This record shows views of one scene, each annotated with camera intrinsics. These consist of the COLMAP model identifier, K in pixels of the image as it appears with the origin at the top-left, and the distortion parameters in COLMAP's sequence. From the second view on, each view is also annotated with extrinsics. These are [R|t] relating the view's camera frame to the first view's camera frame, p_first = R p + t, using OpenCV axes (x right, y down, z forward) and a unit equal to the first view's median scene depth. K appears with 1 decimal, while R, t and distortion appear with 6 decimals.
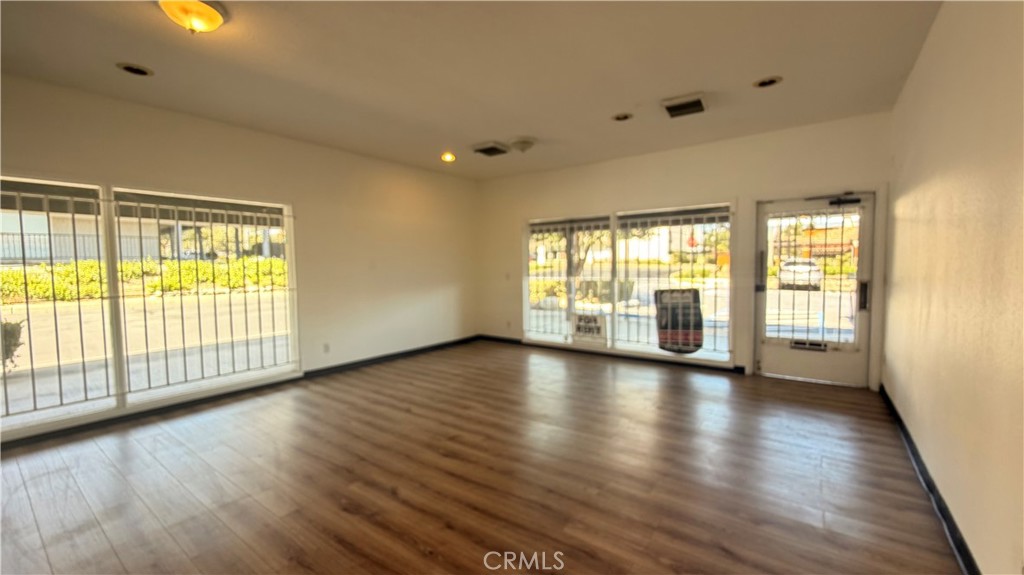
lens RADIAL K [[414.8, 0, 512.7], [0, 414.8, 290.0], [0, 0, 1]] dist [0.008712, -0.000391]
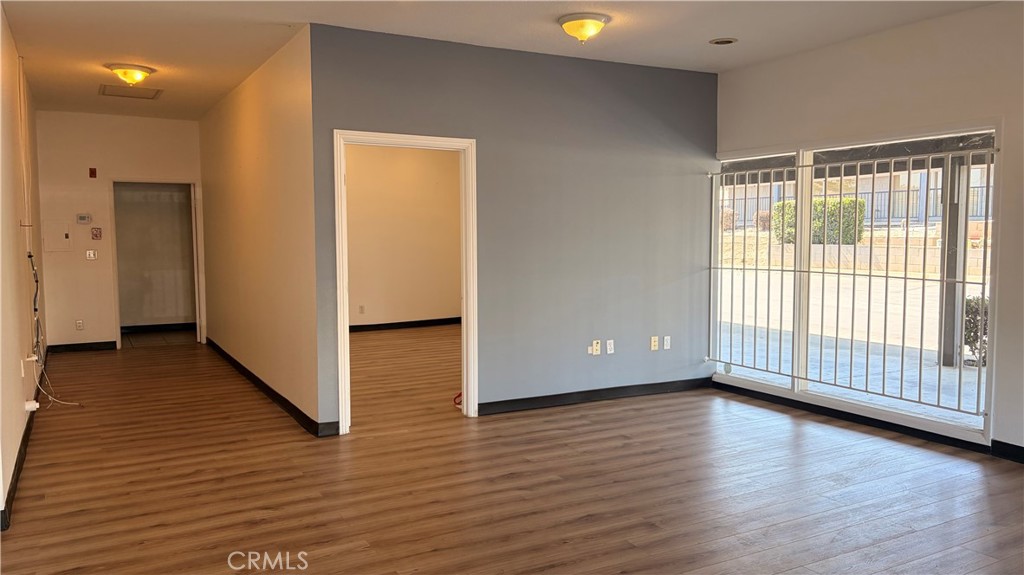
lens RADIAL K [[778.8, 0, 512.0], [0, 778.8, 287.1], [0, 0, 1]] dist [0.028250, 0.002990]
pose [[-0.411483, 0.079928, -0.907906, 0.727189], [-0.048118, 0.992853, 0.109215, -0.086431], [0.910146, 0.088627, -0.404696, 0.938465]]
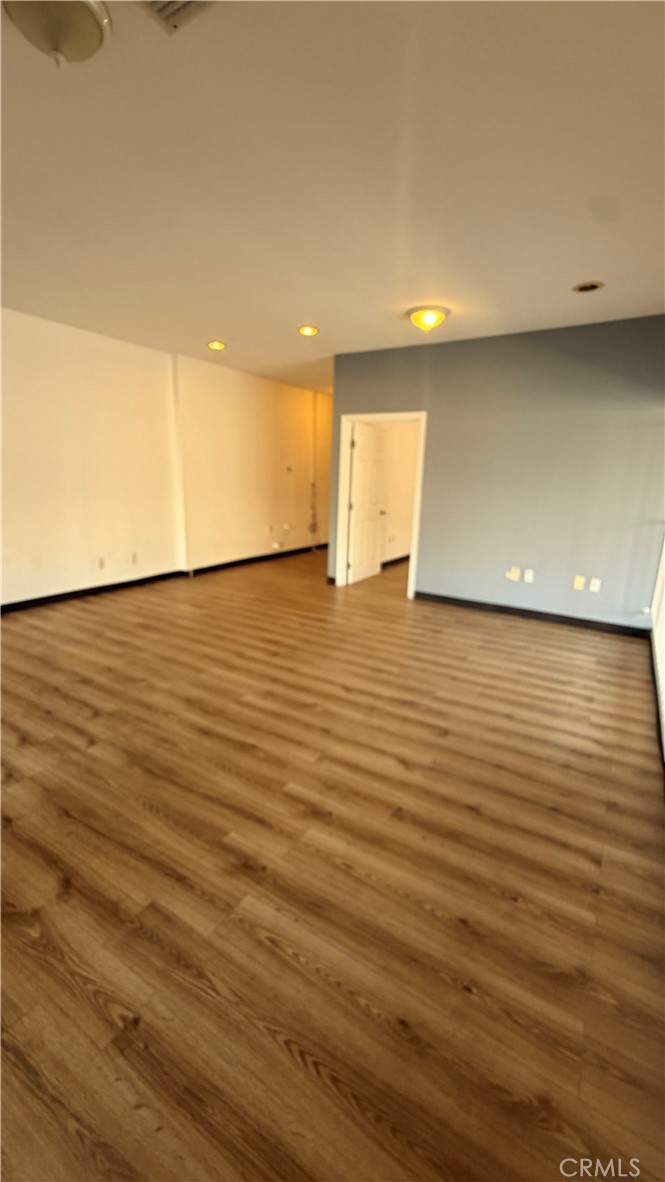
lens RADIAL K [[478.8, 0, 327.7], [0, 478.8, 584.3], [0, 0, 1]] dist [0.008712, -0.000391]
pose [[-0.996970, 0.001982, -0.077763, -0.136140], [-0.020272, 0.958514, 0.284323, -0.112757], [0.075101, 0.285038, -0.955570, 1.567333]]
